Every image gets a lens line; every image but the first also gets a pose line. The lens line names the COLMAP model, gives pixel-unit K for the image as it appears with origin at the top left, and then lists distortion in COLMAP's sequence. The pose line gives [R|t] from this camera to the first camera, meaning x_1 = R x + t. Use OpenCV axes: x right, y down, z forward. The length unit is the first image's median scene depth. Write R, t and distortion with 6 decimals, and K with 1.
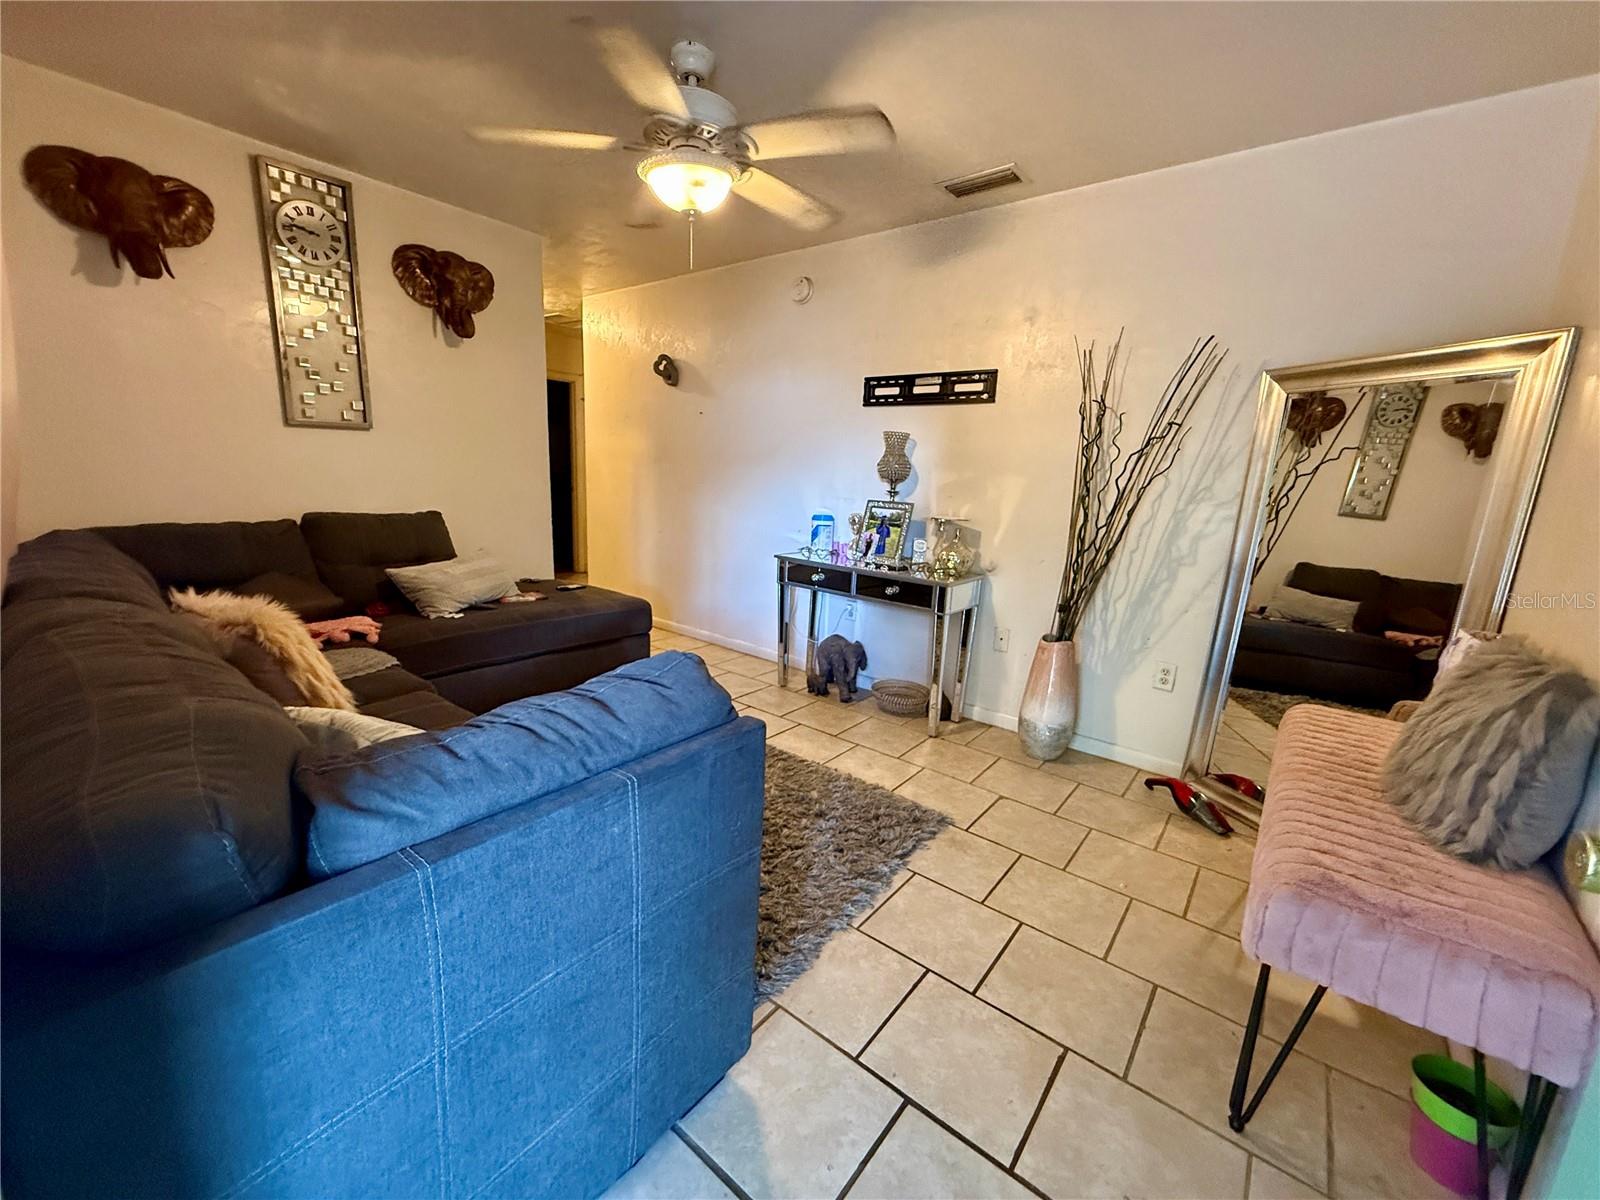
lens RADIAL K [[638.1, 0, 800.8], [0, 638.1, 598.7], [0, 0, 1]] dist [0.000132, 0.000329]
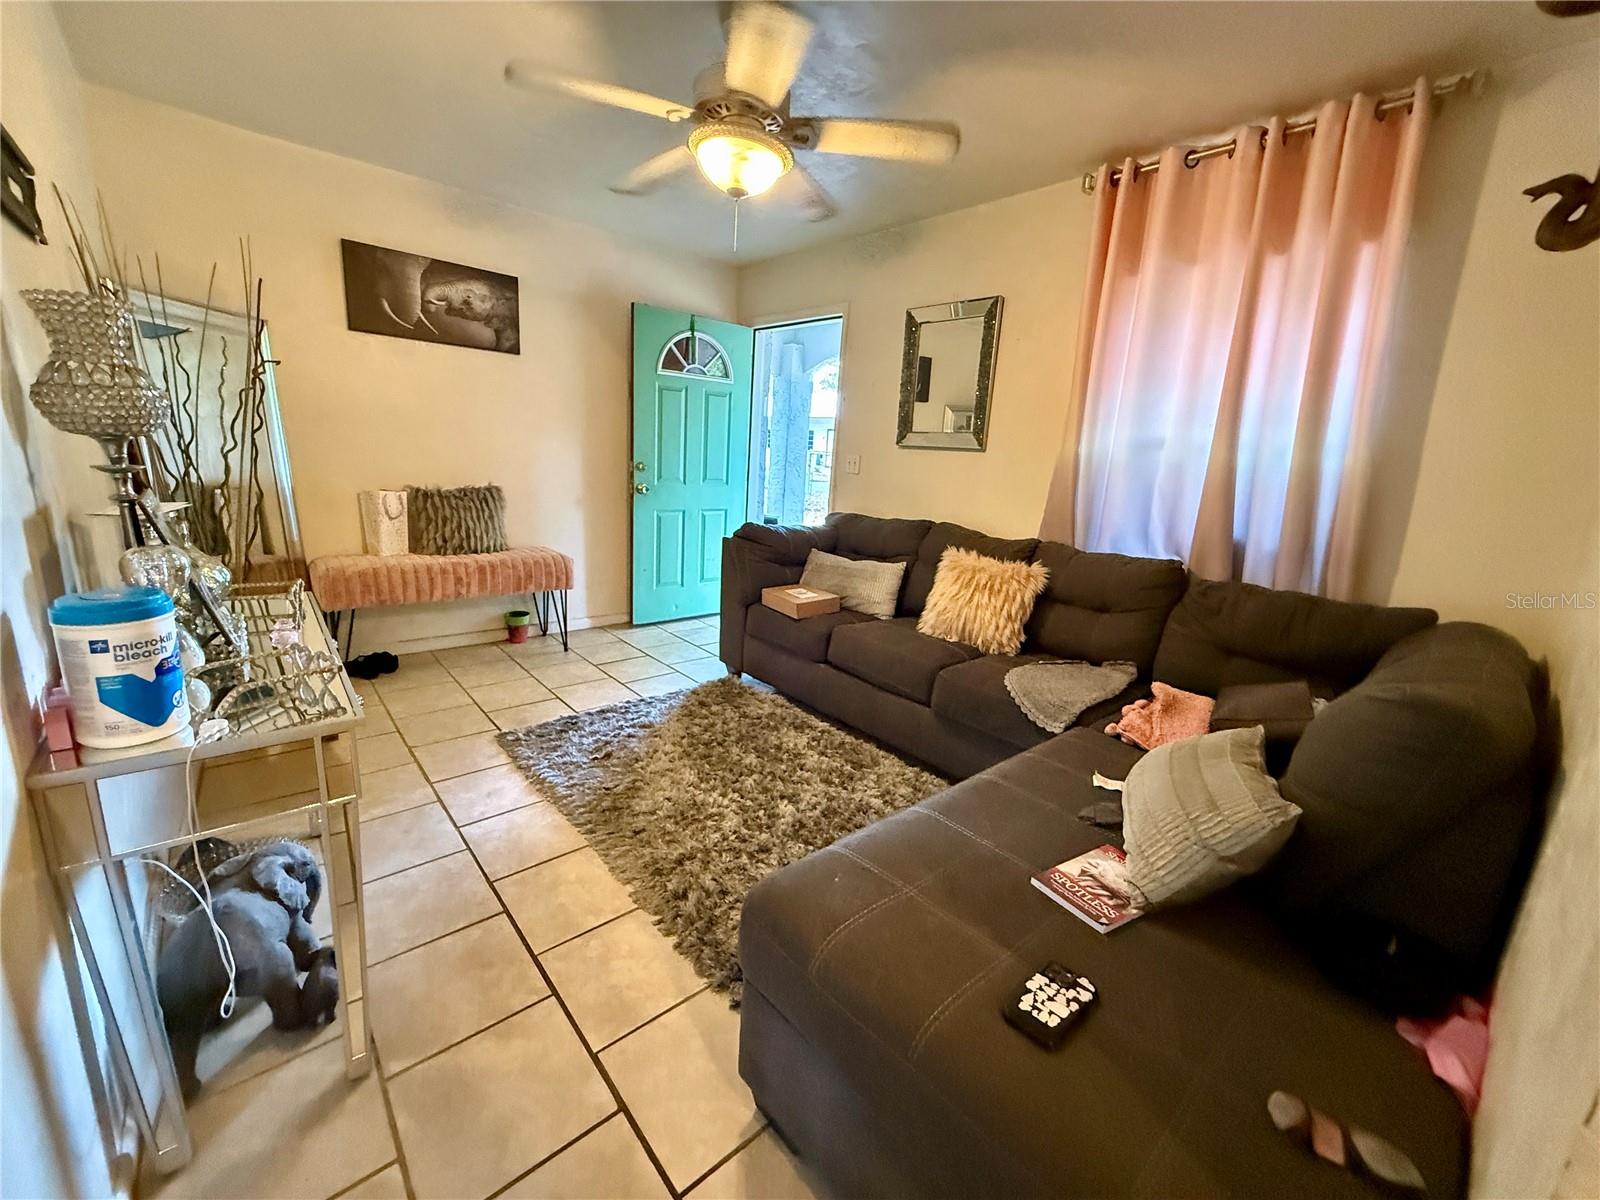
lens RADIAL K [[637.4, 0, 800.0], [0, 637.4, 600.0], [0, 0, 1]] dist [-0.000975, -0.000121]
pose [[-0.979632, -0.143074, 0.140890, -0.331130], [-0.071644, 0.904514, 0.420382, -0.303914], [-0.187583, 0.401726, -0.896342, 1.400805]]
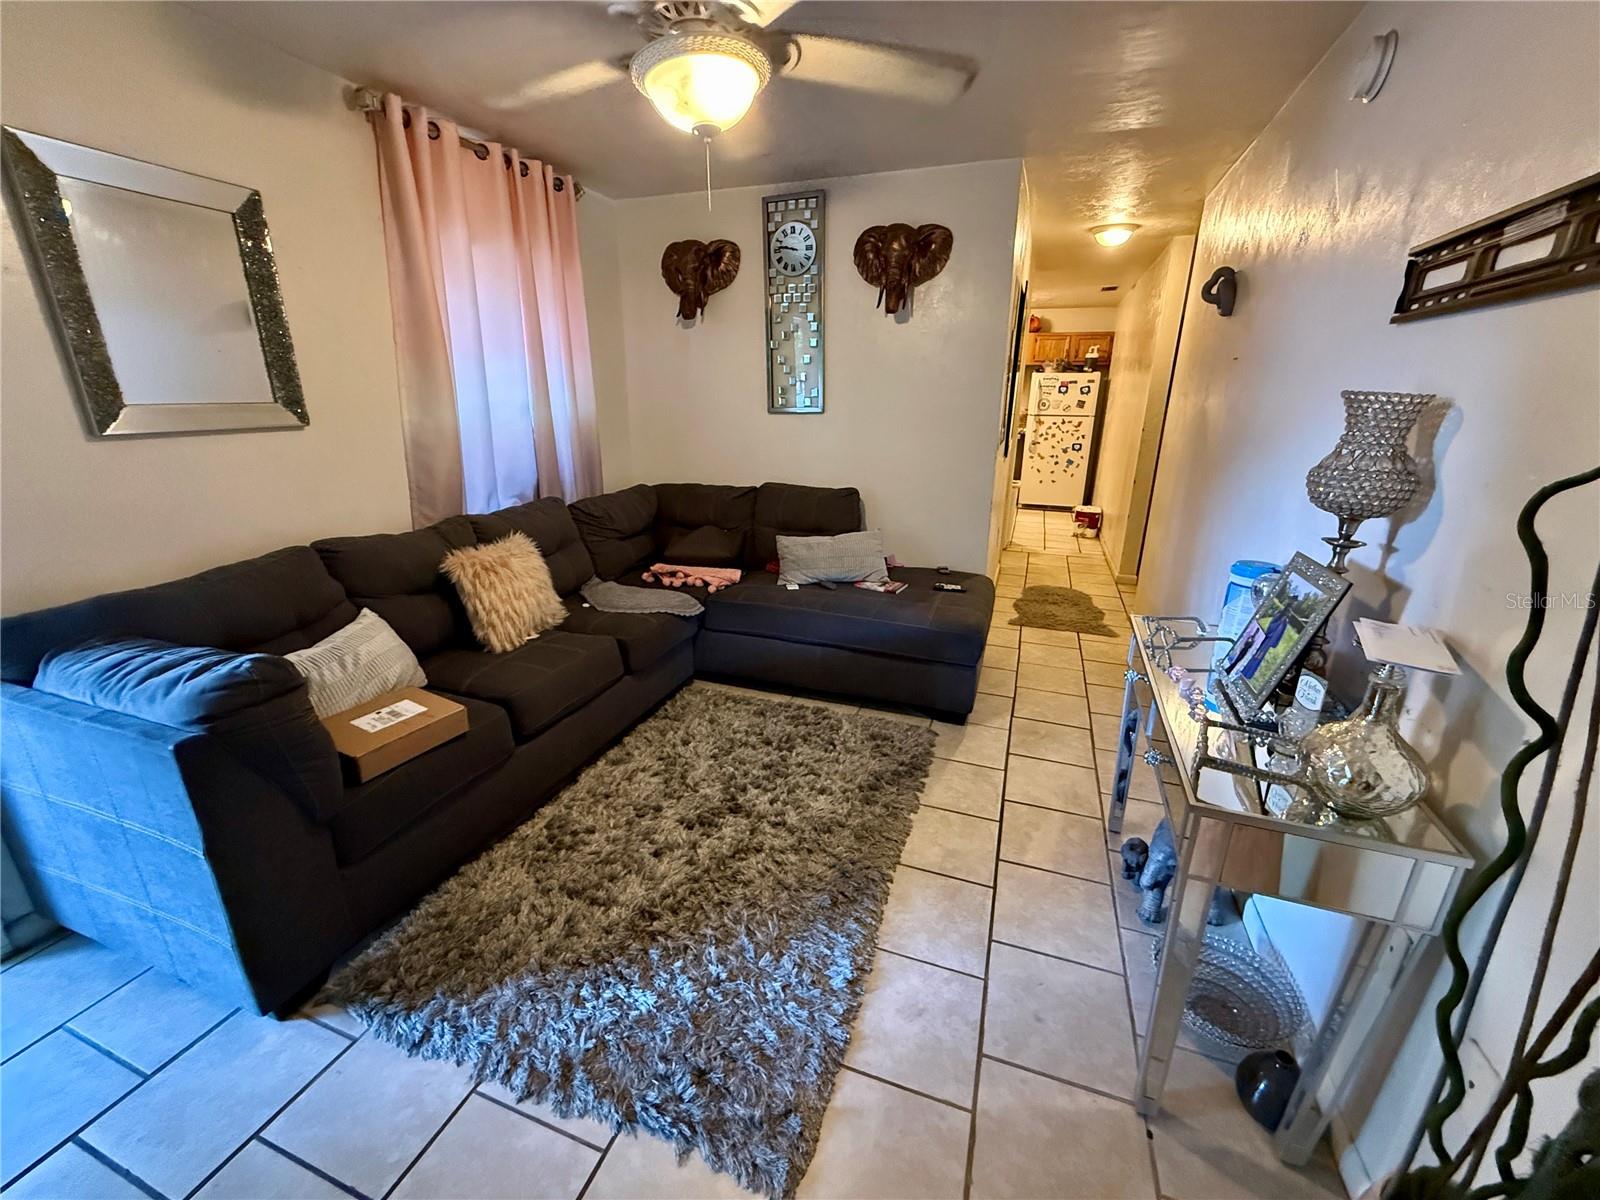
lens RADIAL K [[637.4, 0, 800.0], [0, 637.4, 600.0], [0, 0, 1]] dist [-0.000975, -0.000121]
pose [[0.319479, 0.251893, -0.913501, 0.444969], [-0.180725, 0.962523, 0.202206, -0.165703], [0.930200, 0.100492, 0.353029, 0.593524]]
